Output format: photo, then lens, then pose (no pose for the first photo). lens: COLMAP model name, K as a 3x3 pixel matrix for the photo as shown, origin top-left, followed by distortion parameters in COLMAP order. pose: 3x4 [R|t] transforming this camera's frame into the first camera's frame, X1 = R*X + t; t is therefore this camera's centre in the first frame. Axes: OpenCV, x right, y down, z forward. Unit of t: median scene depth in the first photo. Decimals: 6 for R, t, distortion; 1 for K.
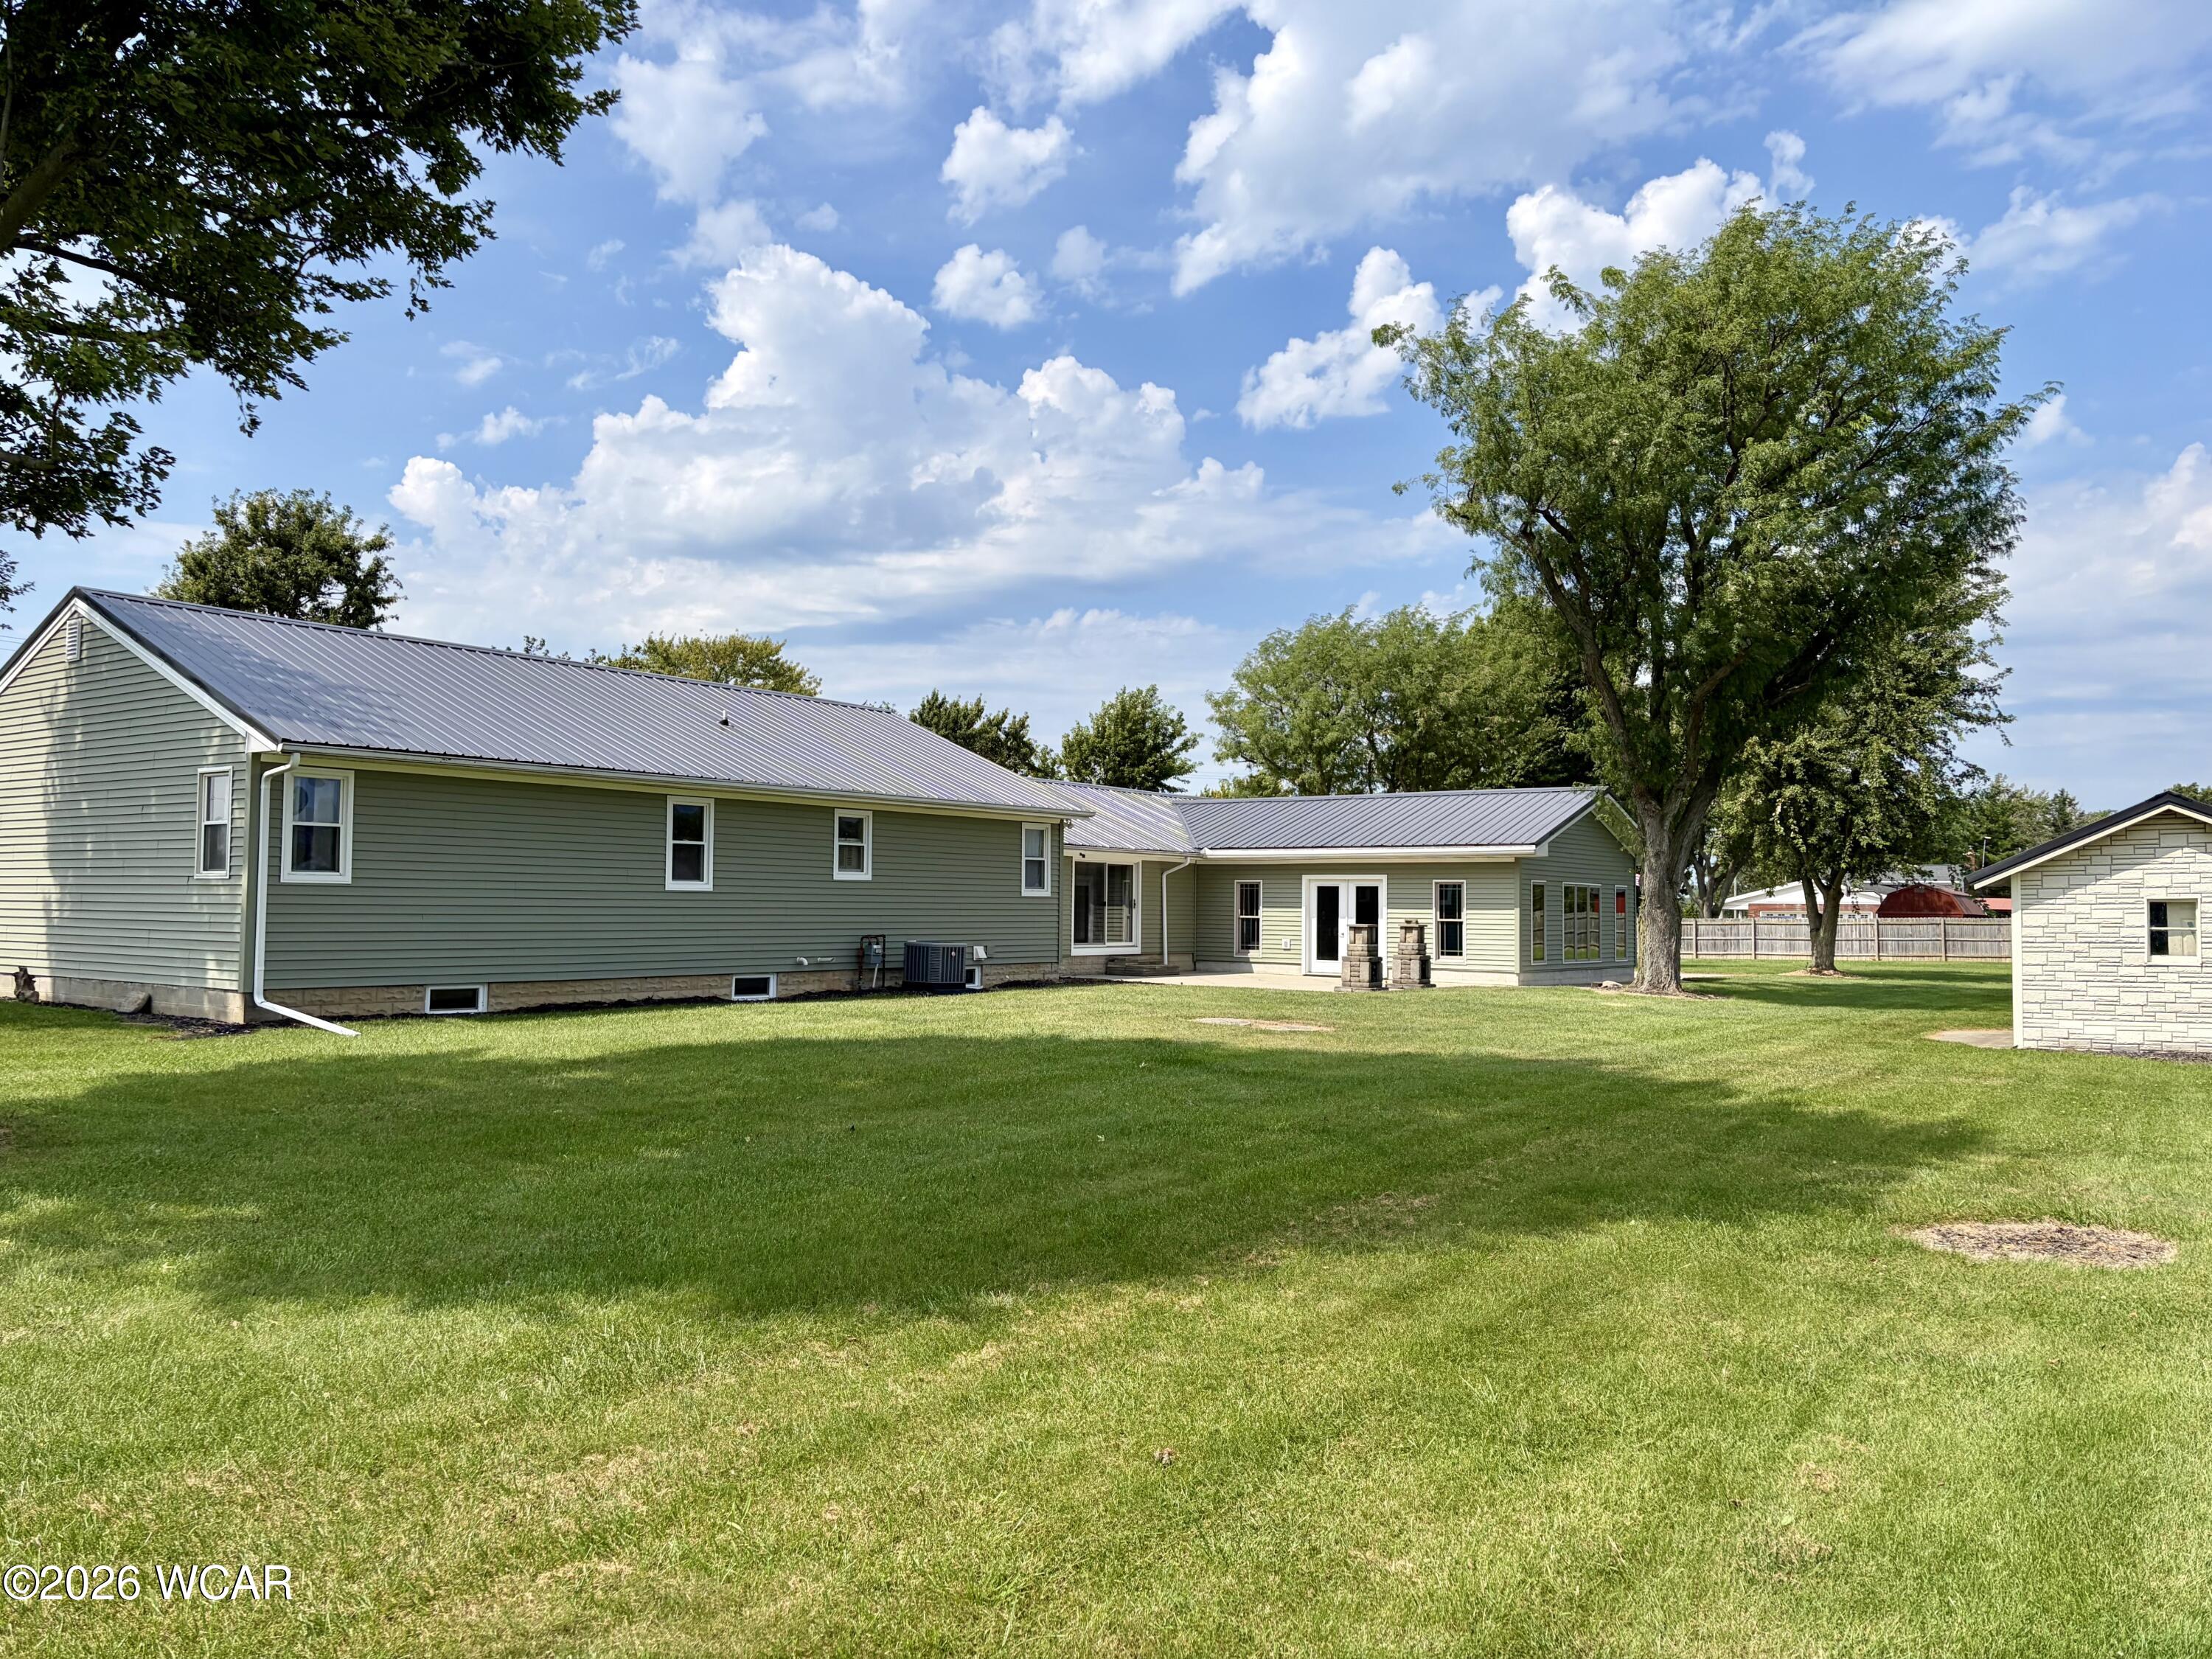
lens RADIAL K [[1683.0, 0, 1093.2], [0, 1683.0, 835.3], [0, 0, 1]] dist [0.066808, -0.035367]
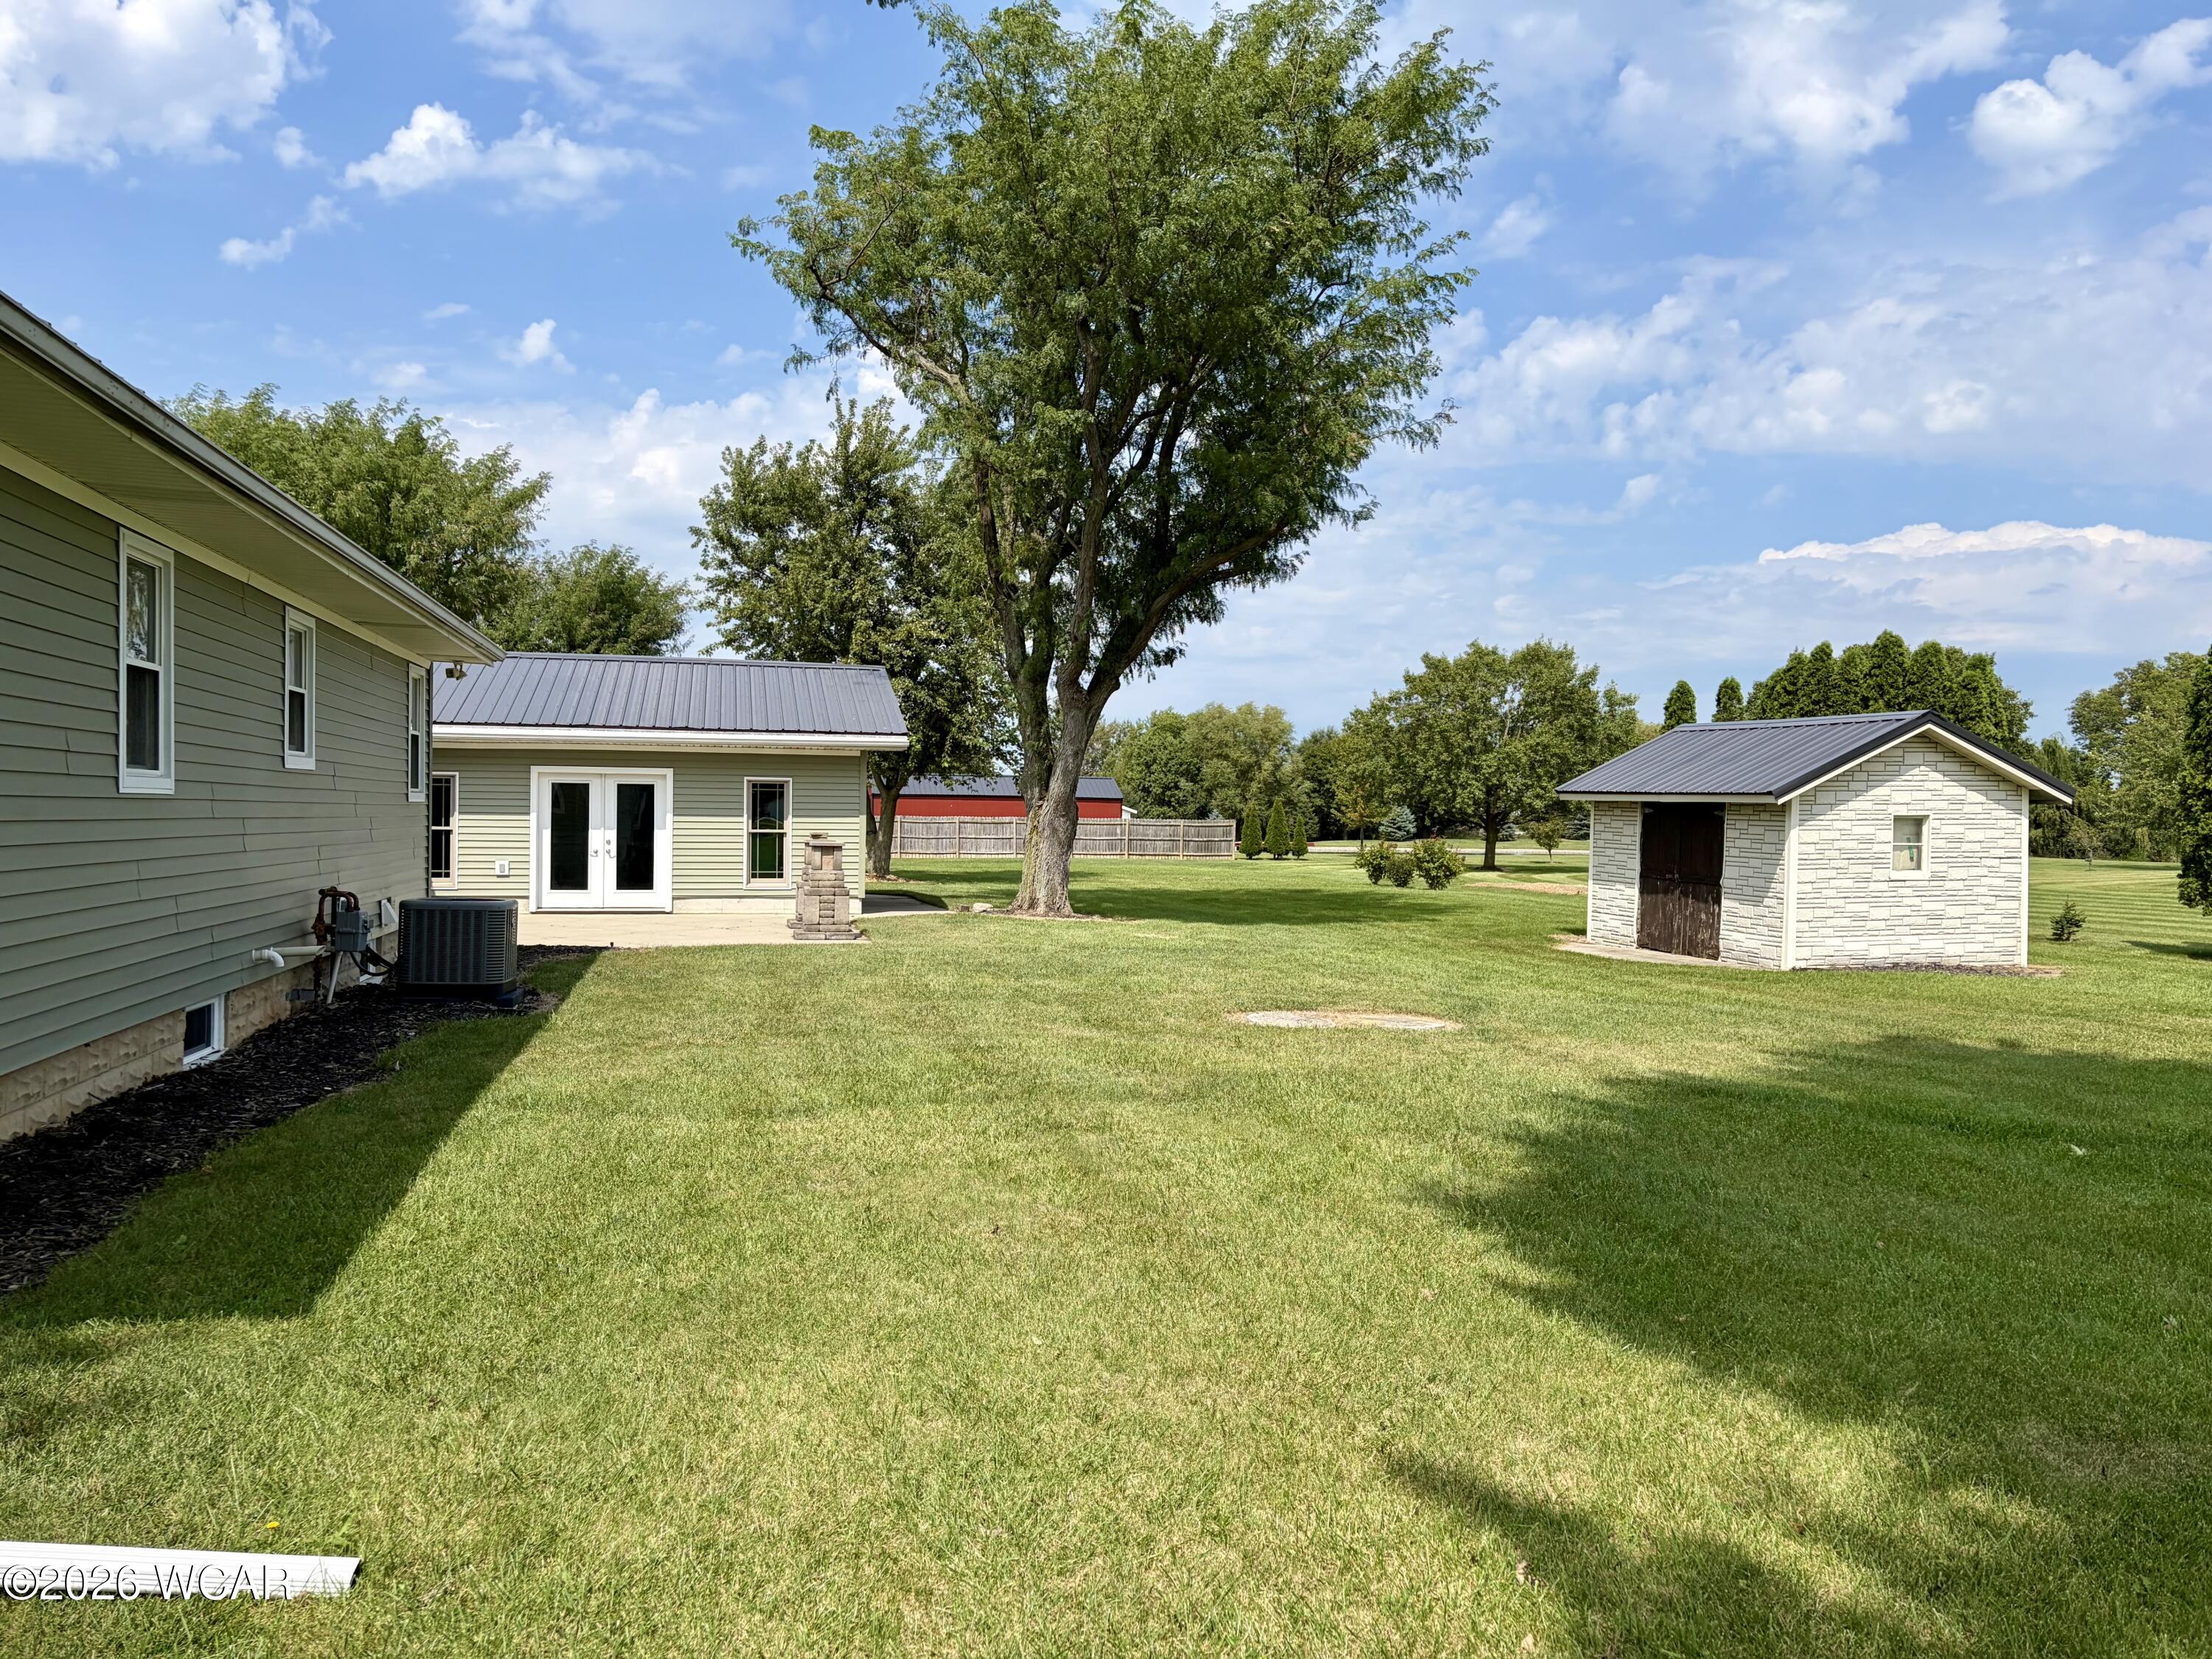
lens RADIAL K [[1683.0, 0, 1099.4], [0, 1683.0, 812.6], [0, 0, 1]] dist [0.066808, -0.035367]
pose [[0.646818, -0.002119, 0.762642, -0.249211], [-0.037882, 0.998672, 0.034904, 0.009829], [-0.761703, -0.051467, 0.645879, 0.383277]]
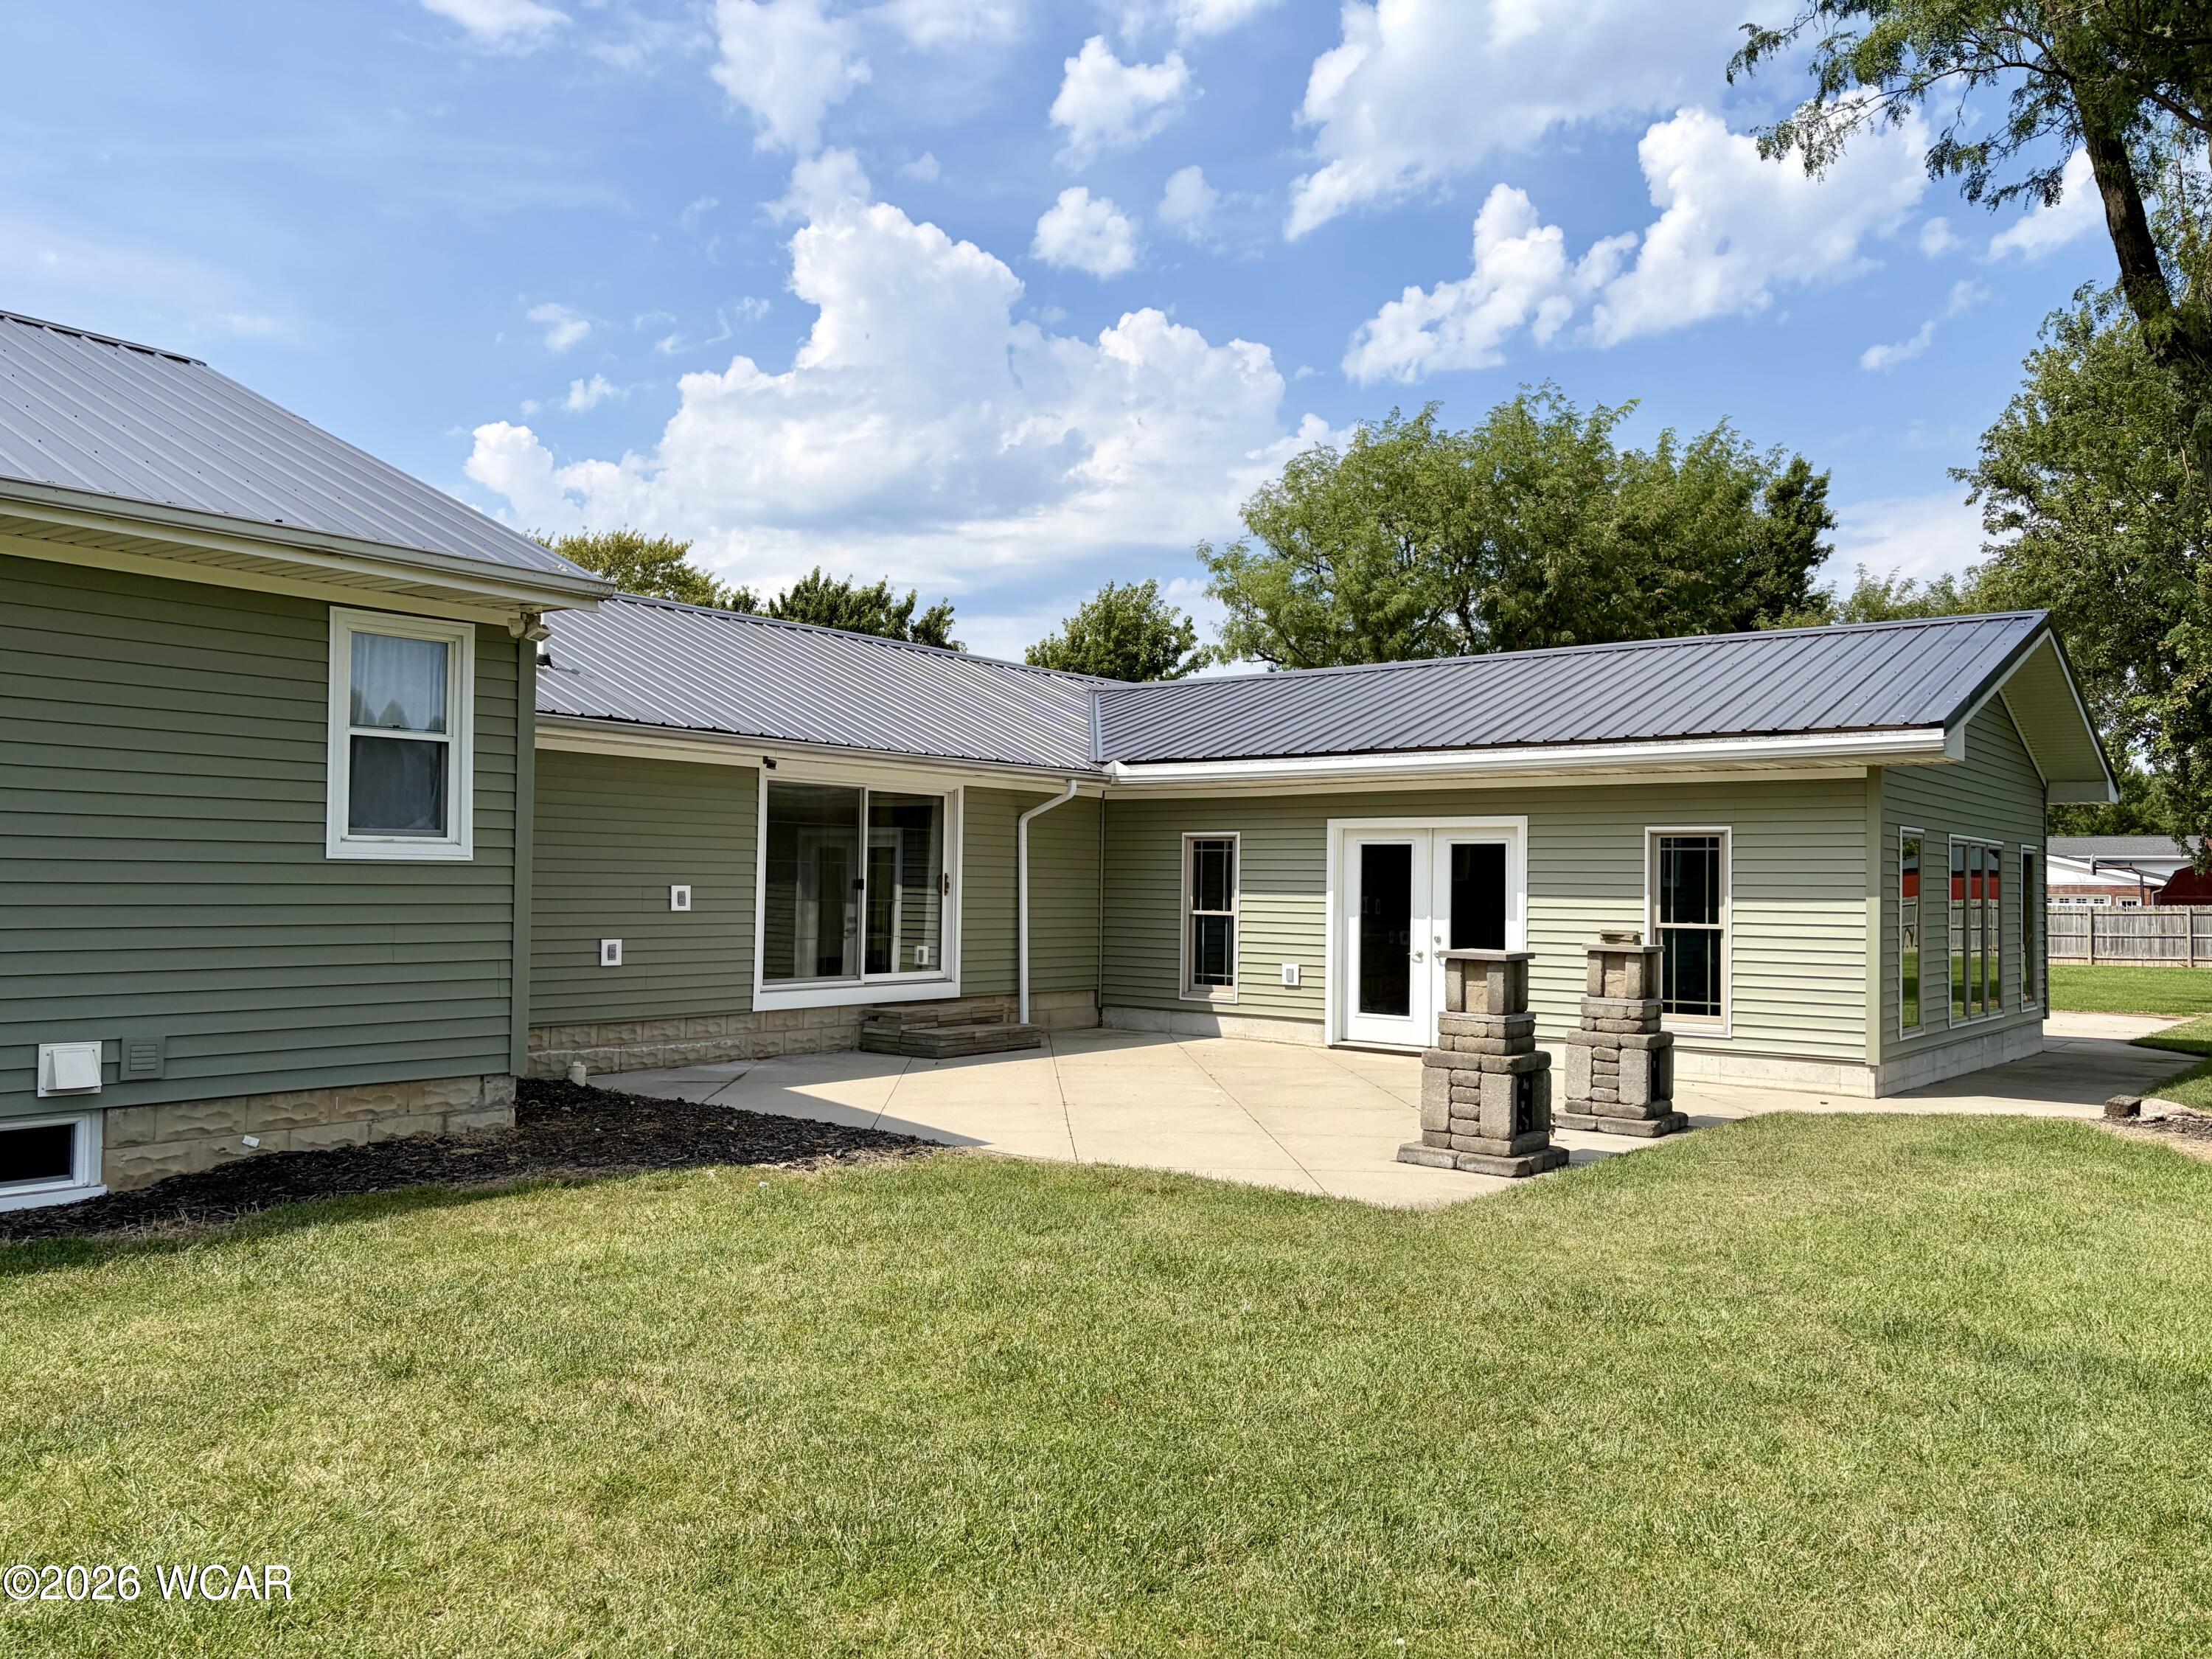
lens RADIAL K [[1683.0, 0, 1113.4], [0, 1683.0, 831.7], [0, 0, 1]] dist [0.066808, -0.035367]
pose [[0.999575, 0.000862, -0.029133, 0.080883], [-0.000558, 0.999945, 0.010438, 0.022249], [0.029141, -0.010417, 0.999521, 0.557691]]
